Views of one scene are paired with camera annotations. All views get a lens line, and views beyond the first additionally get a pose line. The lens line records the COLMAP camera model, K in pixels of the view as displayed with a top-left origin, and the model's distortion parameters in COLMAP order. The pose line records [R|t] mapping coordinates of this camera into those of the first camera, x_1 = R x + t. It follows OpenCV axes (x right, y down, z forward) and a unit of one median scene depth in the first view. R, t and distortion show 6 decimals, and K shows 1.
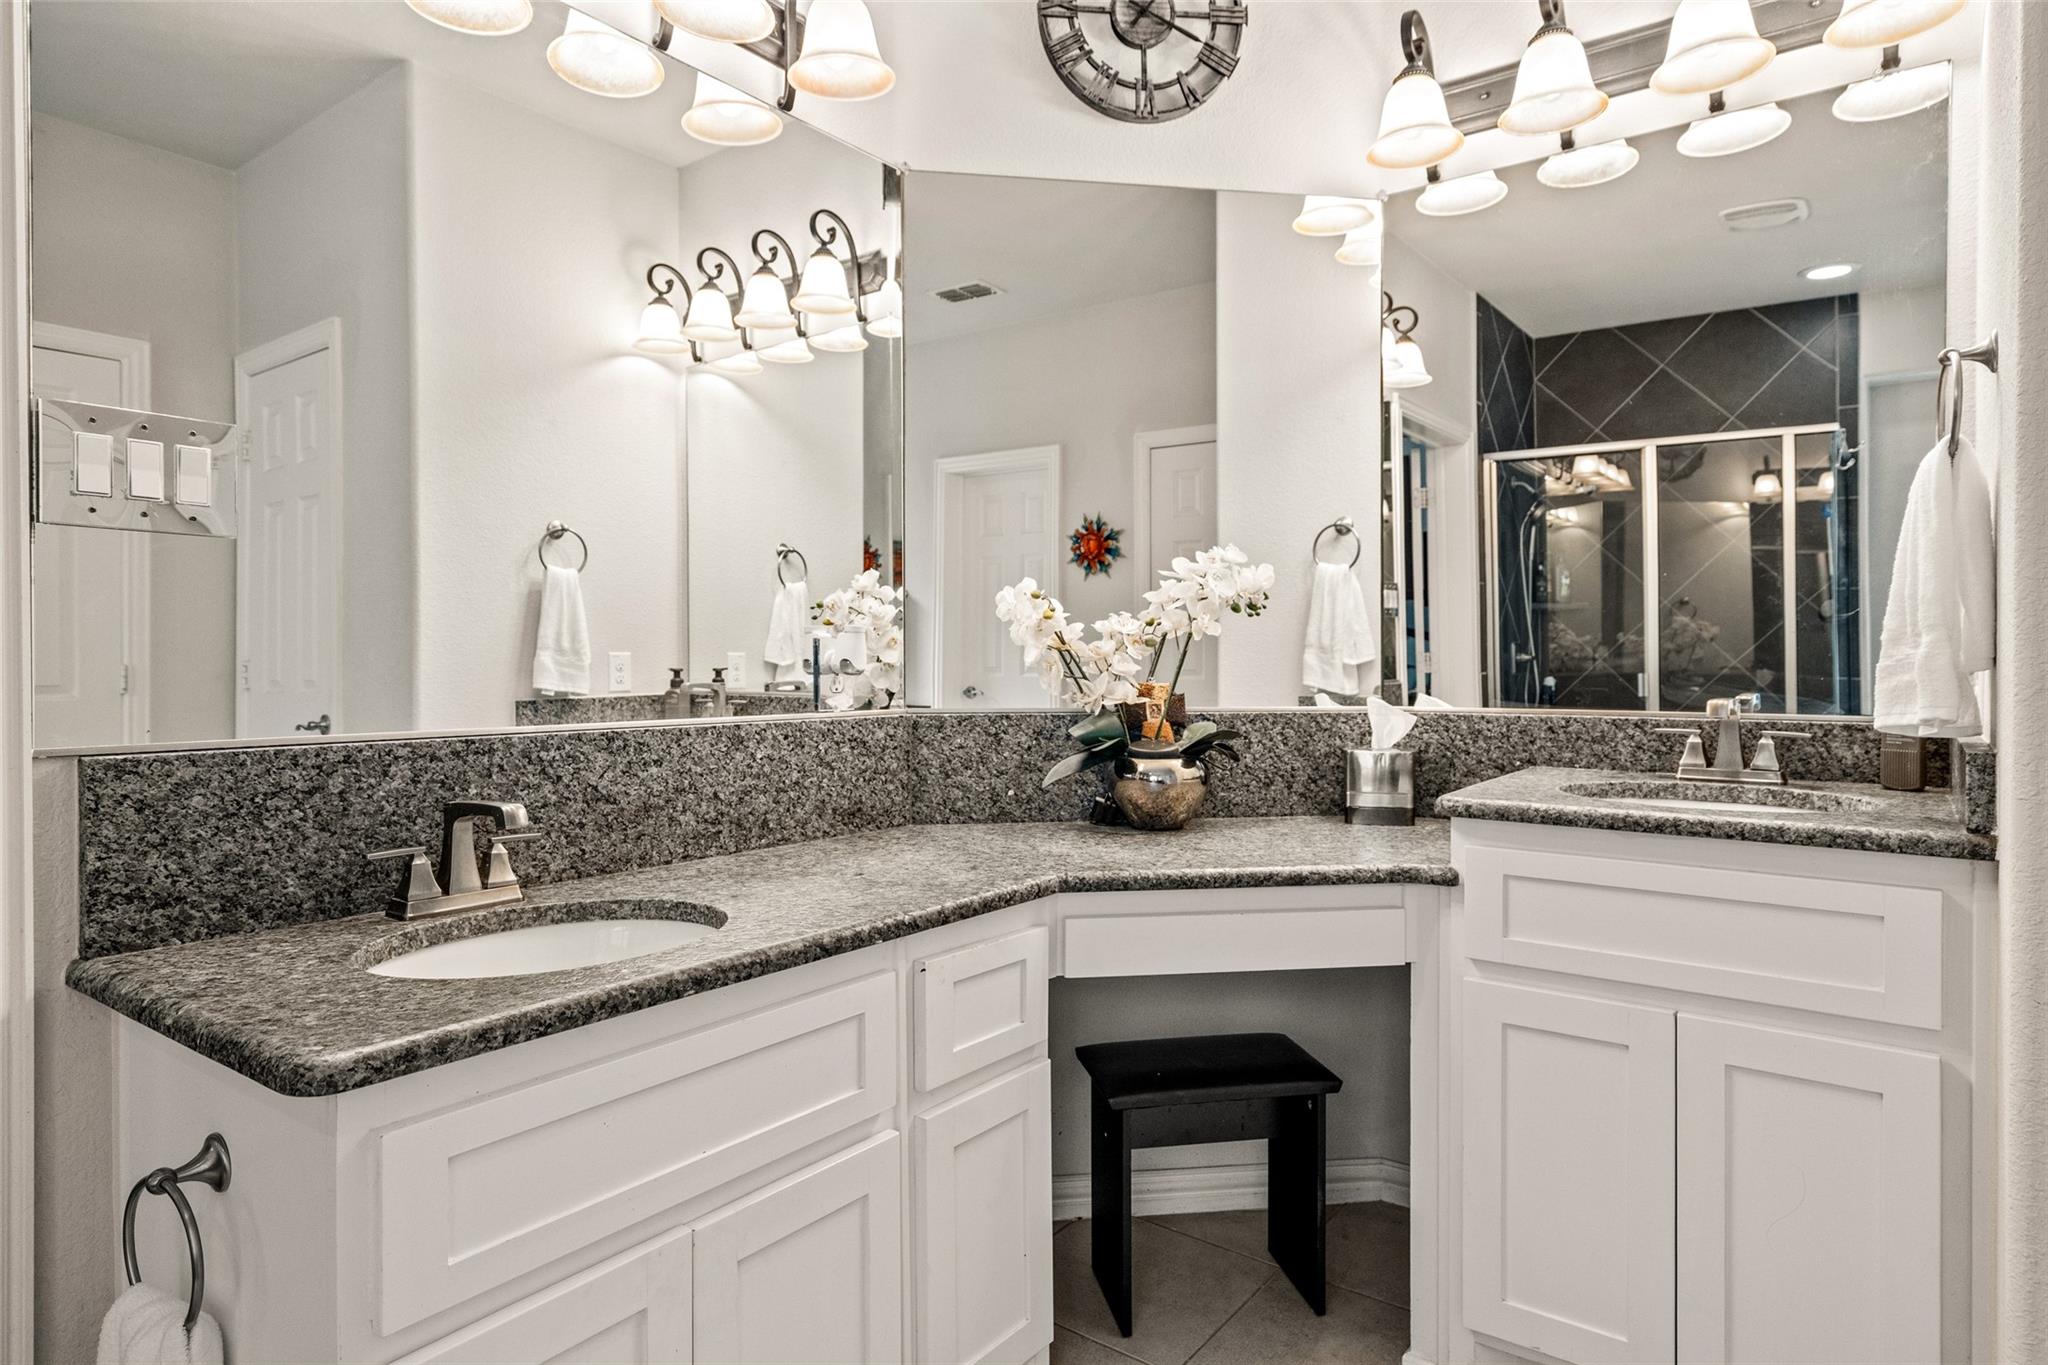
lens RADIAL K [[1150.5, 0, 1024.0], [0, 1150.5, 682.5], [0, 0, 1]] dist [-0.002172, -0.000538]
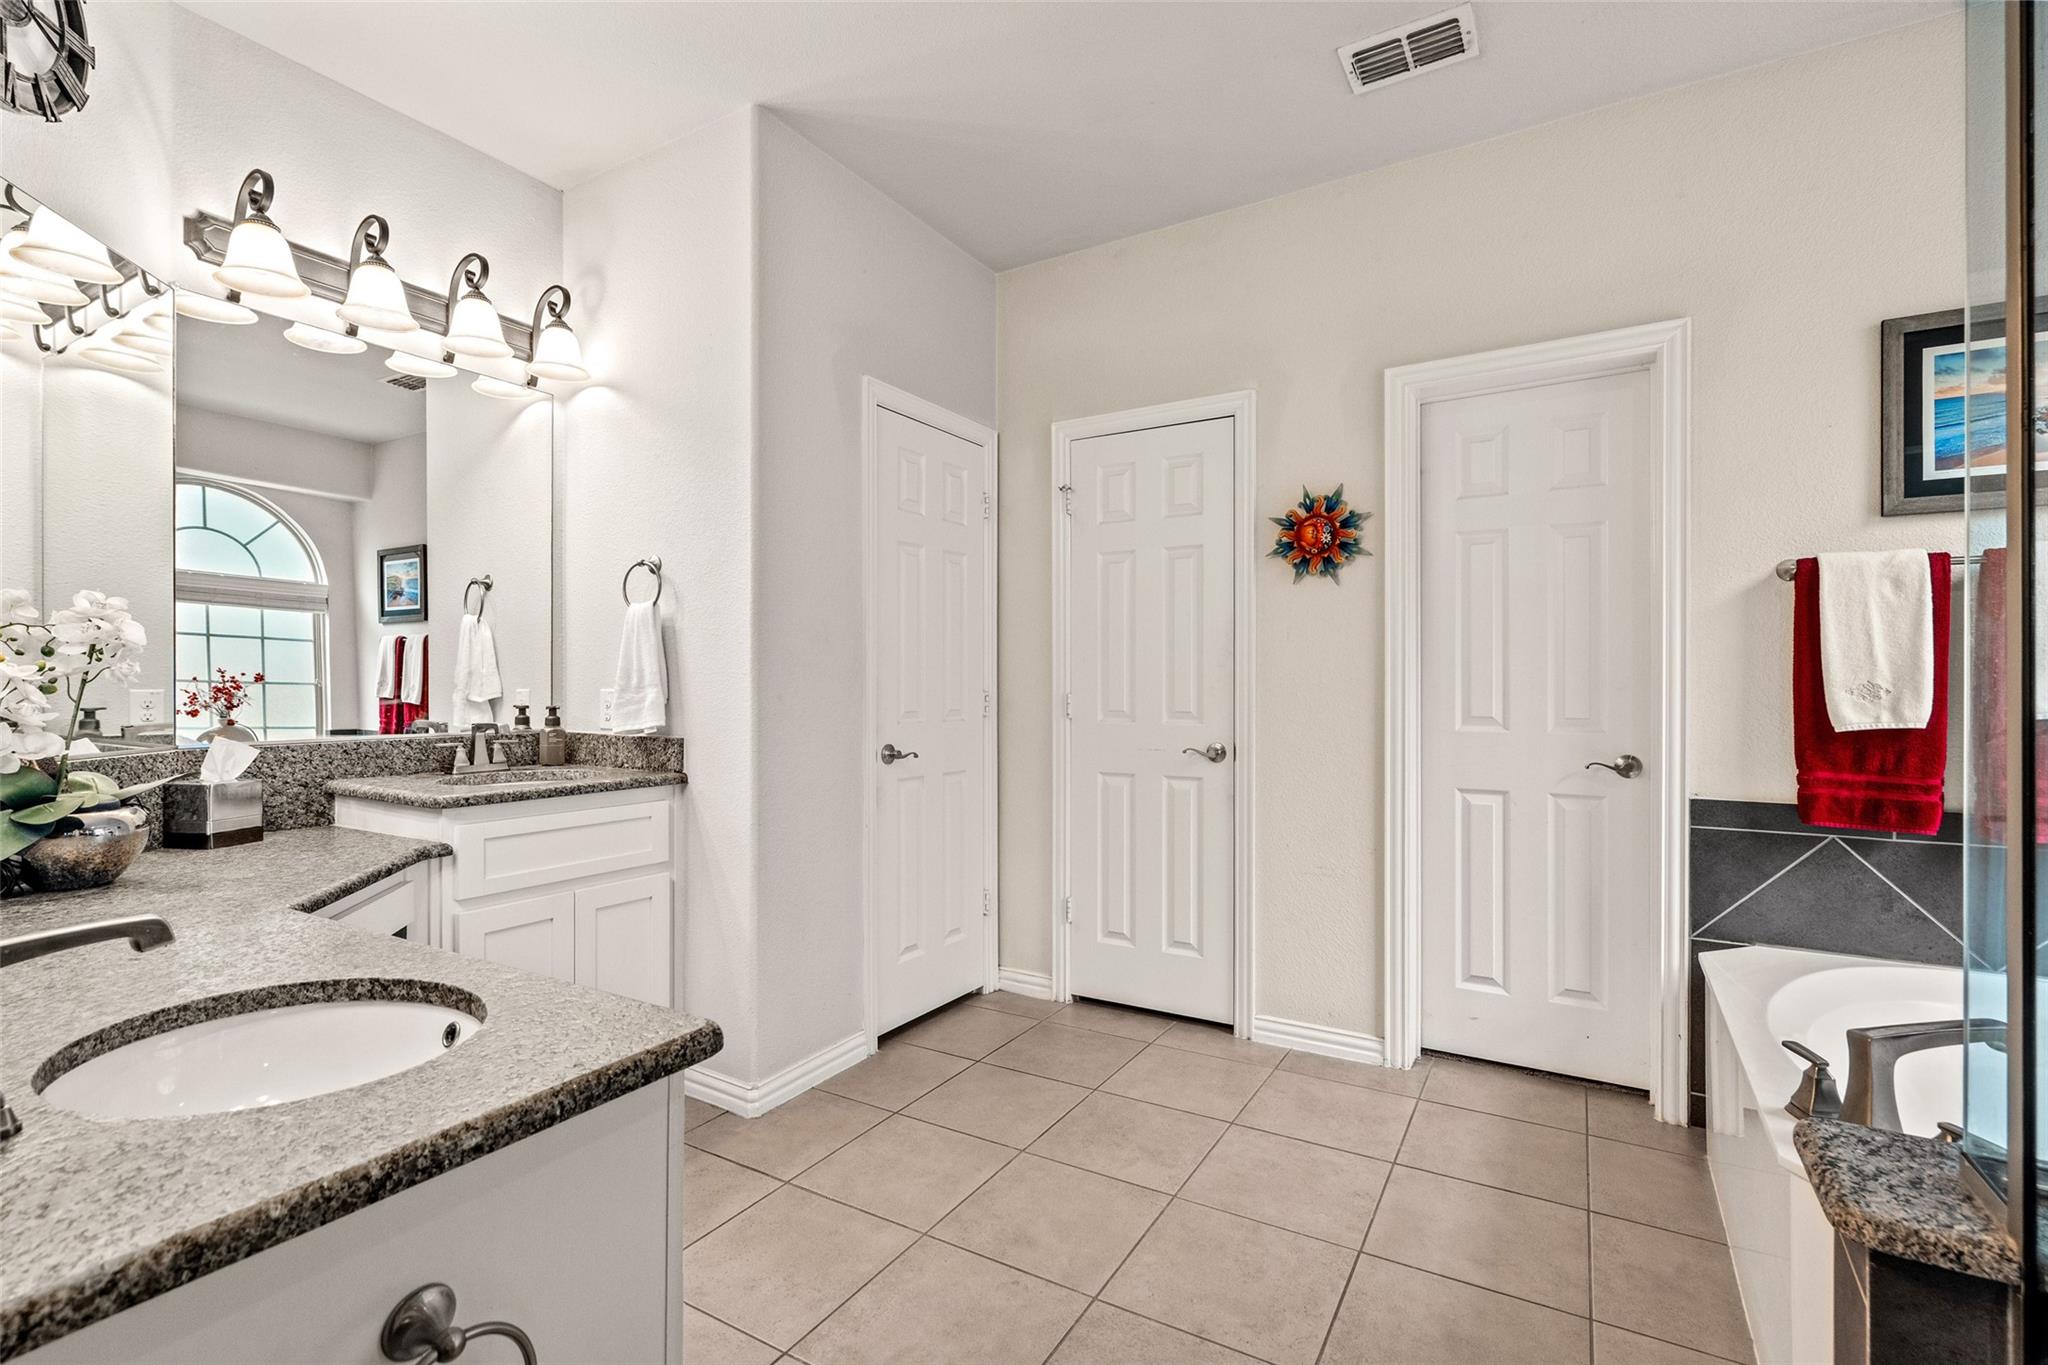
lens RADIAL K [[933.2, 0, 1028.1], [0, 933.2, 689.1], [0, 0, 1]] dist [-0.000151, 0.000327]
pose [[-0.116248, -0.001880, 0.993218, -0.845551], [0.020765, 0.999775, 0.004322, -0.025047], [-0.993003, 0.021127, -0.116183, 0.367103]]
